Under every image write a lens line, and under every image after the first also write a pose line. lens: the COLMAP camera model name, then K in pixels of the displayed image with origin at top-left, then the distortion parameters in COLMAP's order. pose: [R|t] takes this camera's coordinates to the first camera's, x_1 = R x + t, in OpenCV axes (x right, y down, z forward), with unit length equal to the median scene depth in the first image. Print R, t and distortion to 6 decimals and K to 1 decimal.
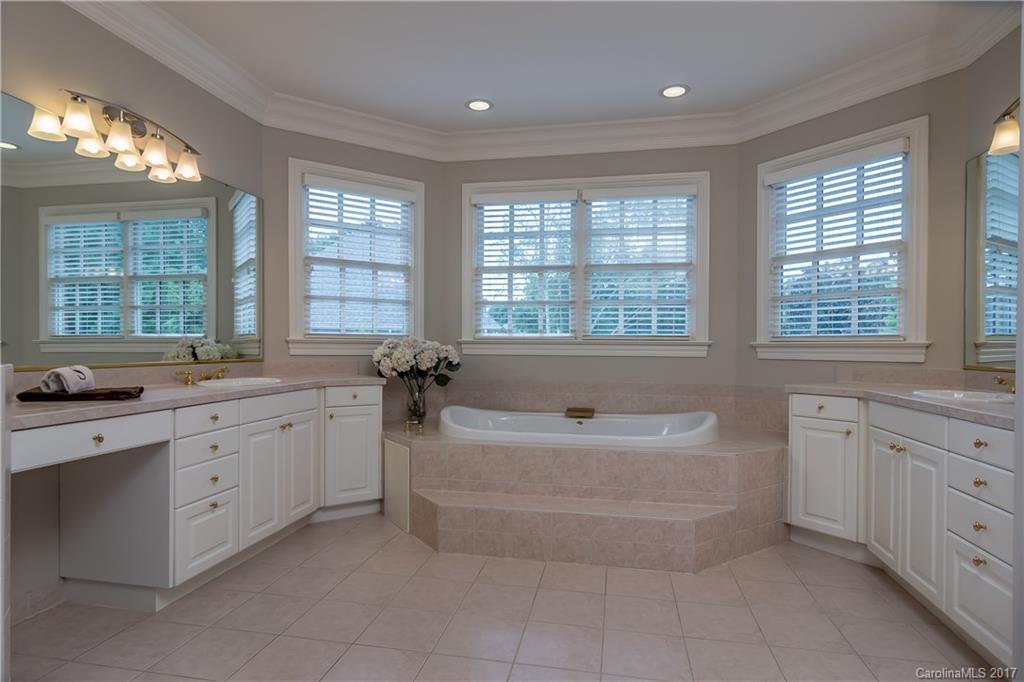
lens RADIAL K [[554.5, 0, 508.8], [0, 554.5, 349.6], [0, 0, 1]] dist [-0.000276, -0.000607]
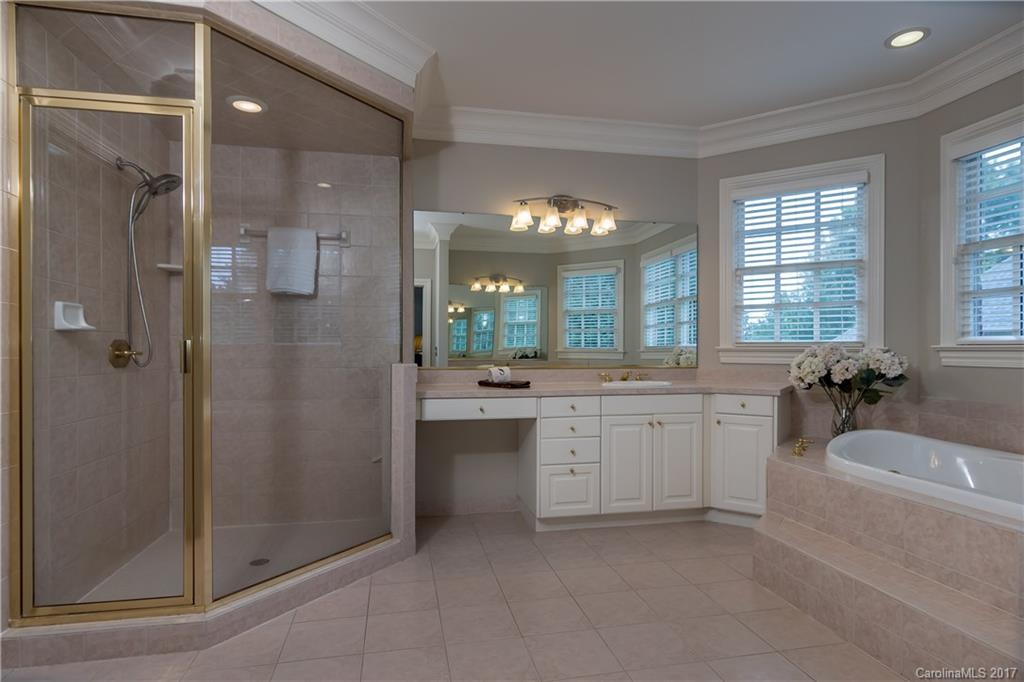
lens RADIAL K [[557.5, 0, 512.0], [0, 557.5, 341.0], [0, 0, 1]] dist [0.017173, -0.000348]
pose [[0.399693, -0.020325, -0.916424, 0.545954], [-0.004578, 0.999697, -0.024169, -0.005552], [0.916638, 0.013855, 0.399479, 0.246884]]
